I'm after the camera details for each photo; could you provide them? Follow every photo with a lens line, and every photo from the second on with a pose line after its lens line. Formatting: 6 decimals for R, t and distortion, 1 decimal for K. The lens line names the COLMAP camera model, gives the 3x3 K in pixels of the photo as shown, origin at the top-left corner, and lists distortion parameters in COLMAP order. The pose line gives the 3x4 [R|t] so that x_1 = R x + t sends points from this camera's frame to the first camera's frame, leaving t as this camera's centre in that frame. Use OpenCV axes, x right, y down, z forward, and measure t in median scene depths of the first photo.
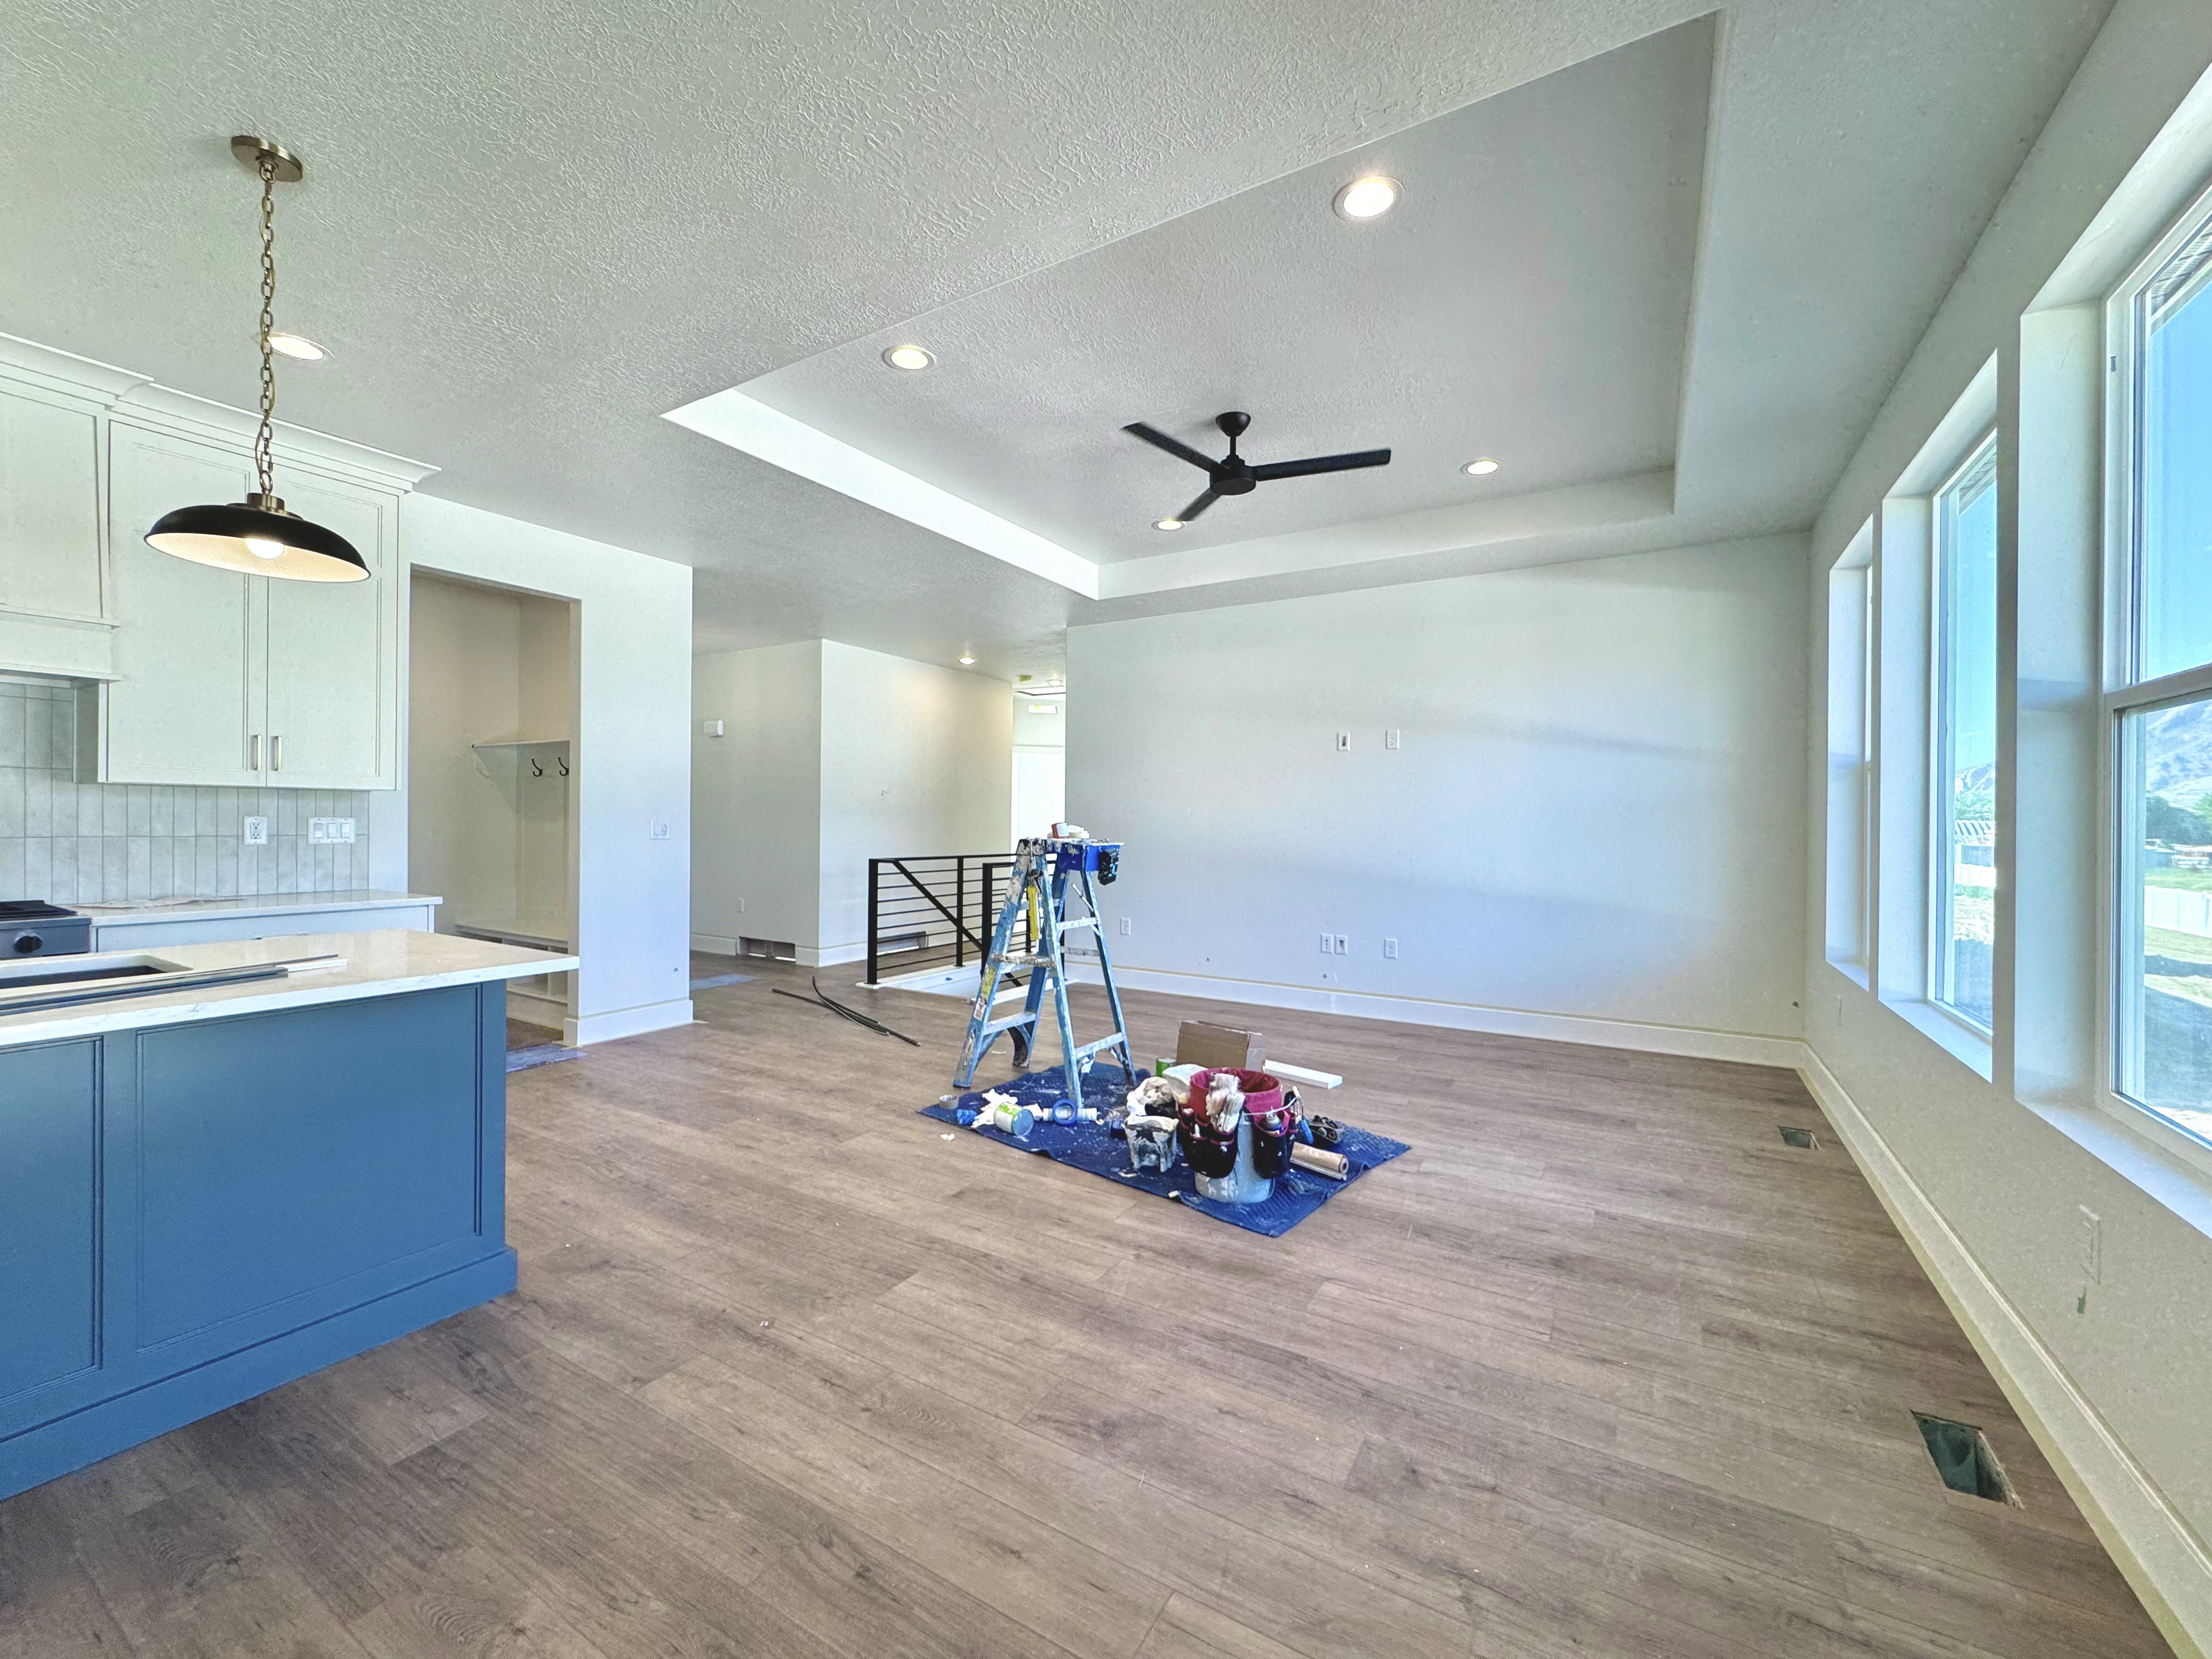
lens RADIAL K [[889.3, 0, 1111.0], [0, 889.3, 830.0], [0, 0, 1]] dist [-0.003158, 0.000167]
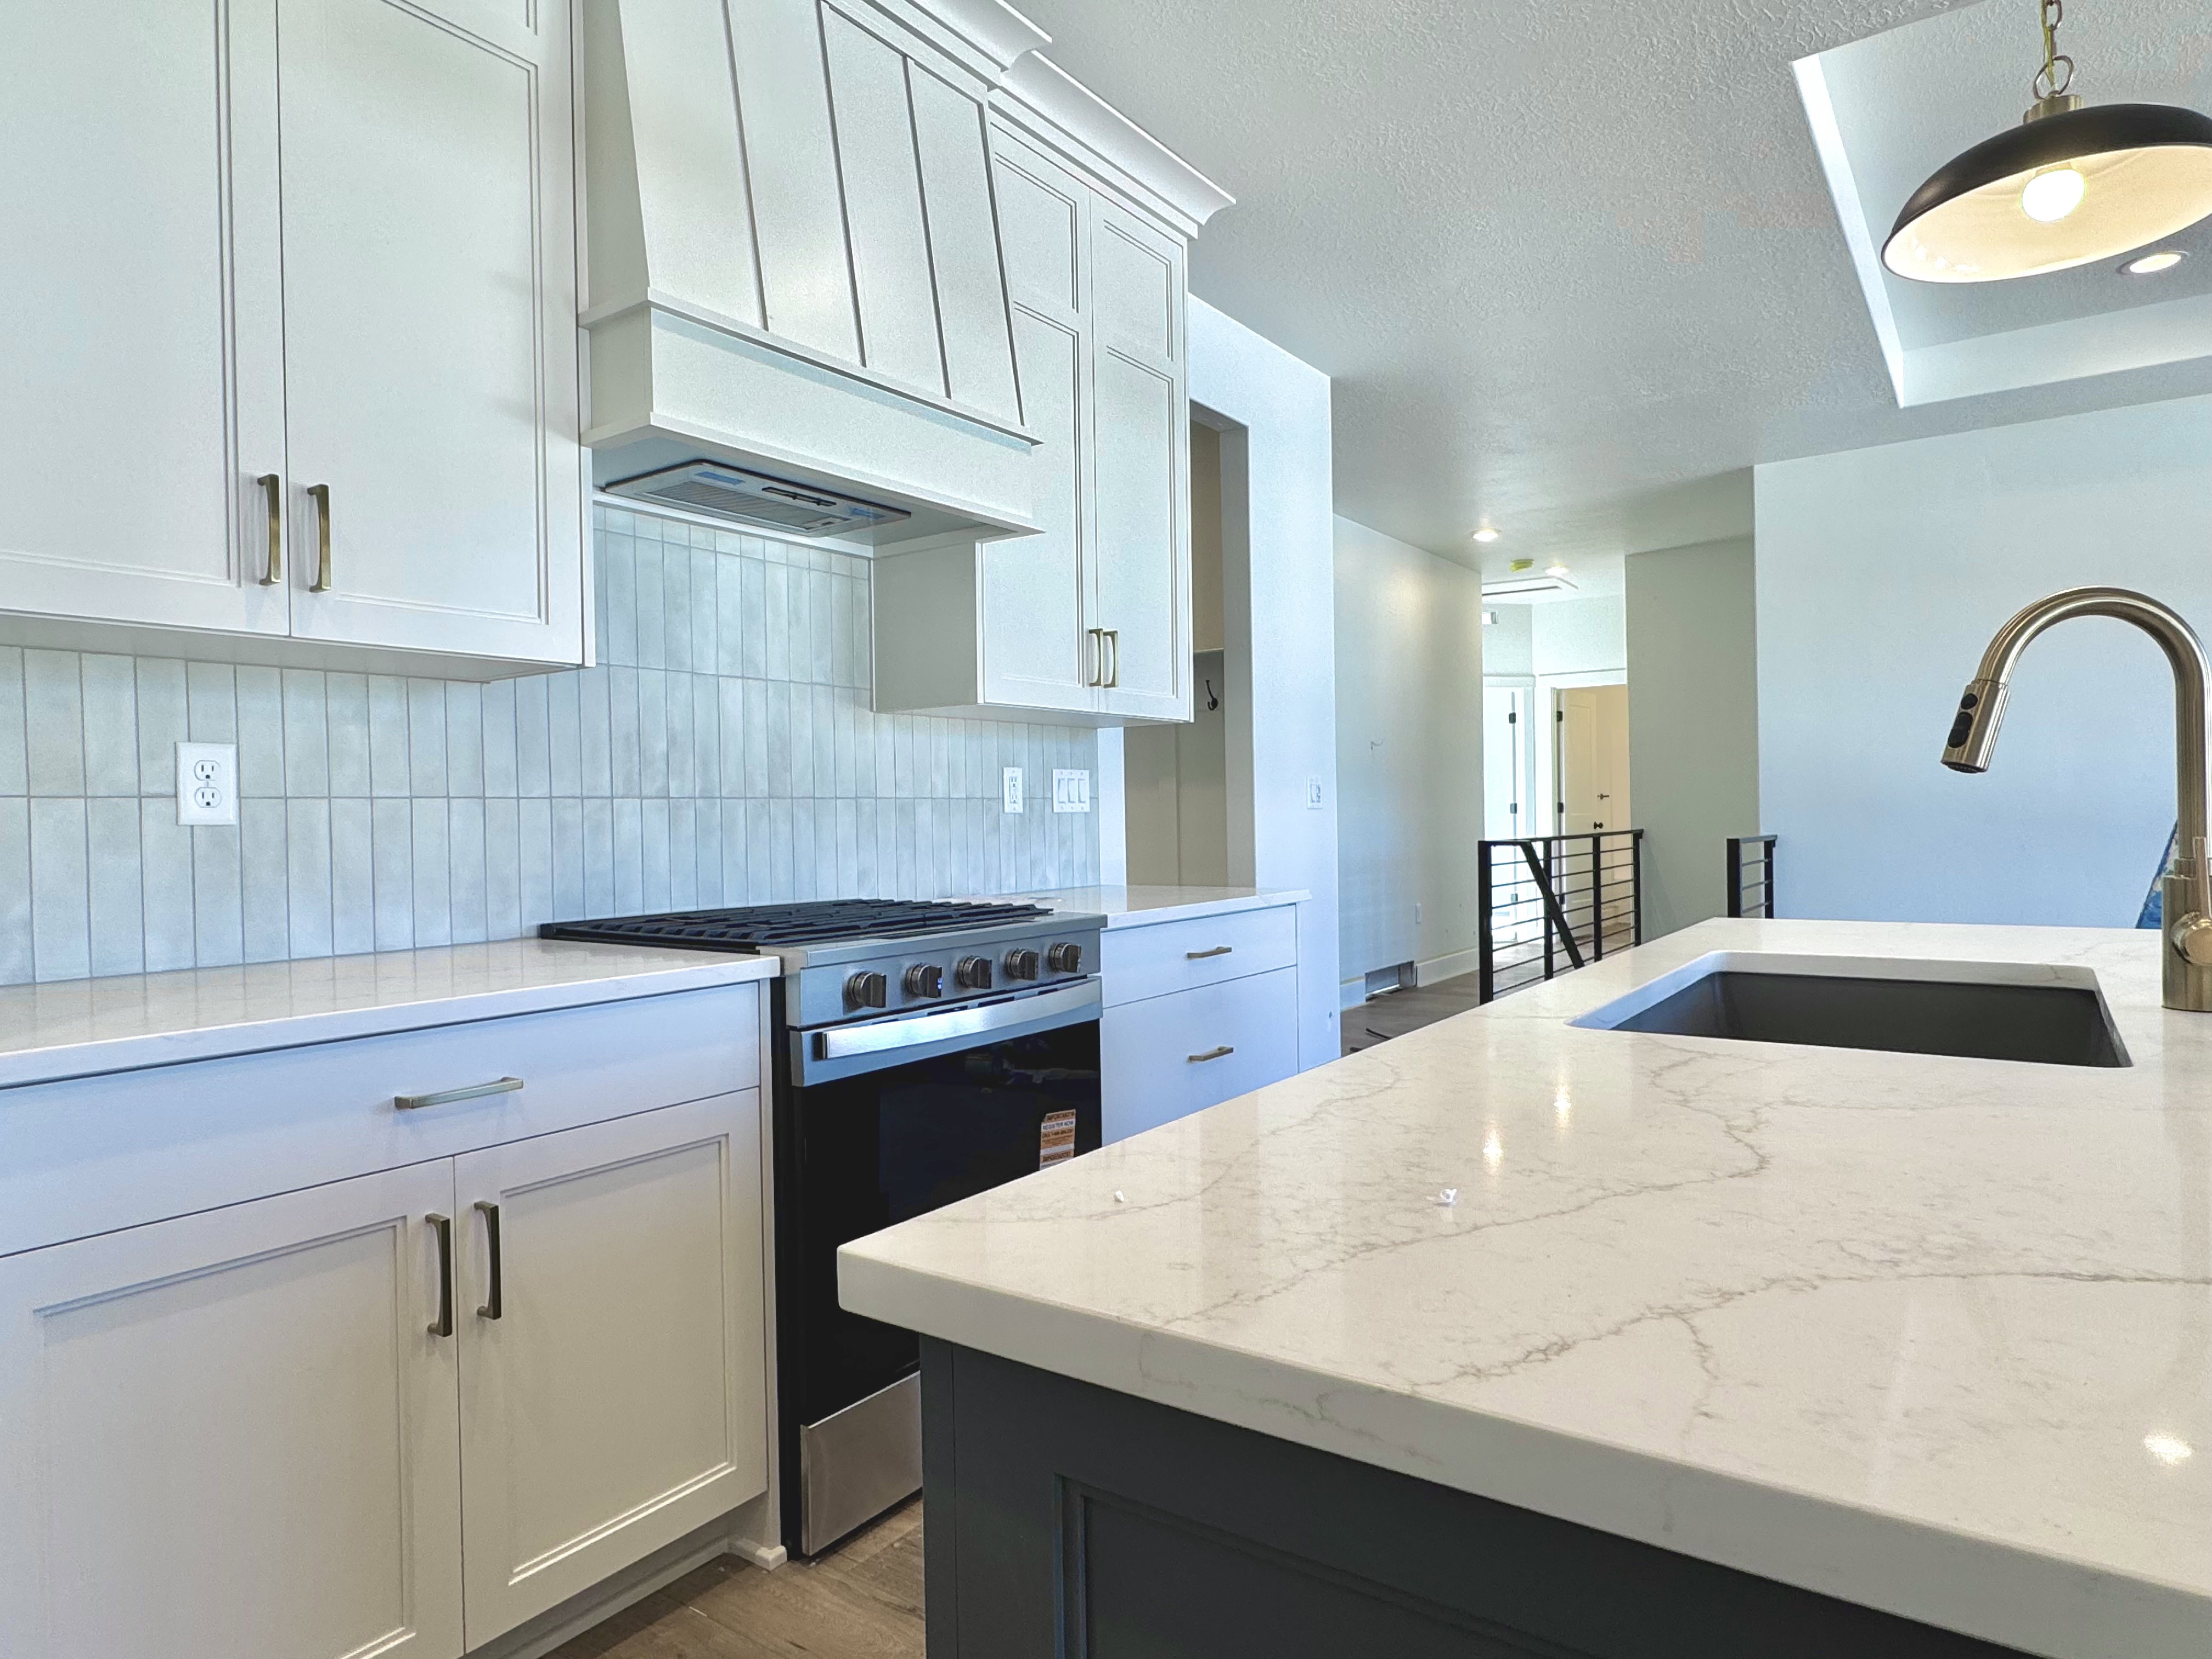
lens RADIAL K [[1311.1, 0, 1106.0], [0, 1311.1, 829.5], [0, 0, 1]] dist [0.000719, -0.001429]
pose [[0.995840, -0.023448, -0.088048, -0.768092], [0.023920, 0.999705, 0.004314, 0.024374], [0.087921, -0.006402, 0.996107, 0.082903]]
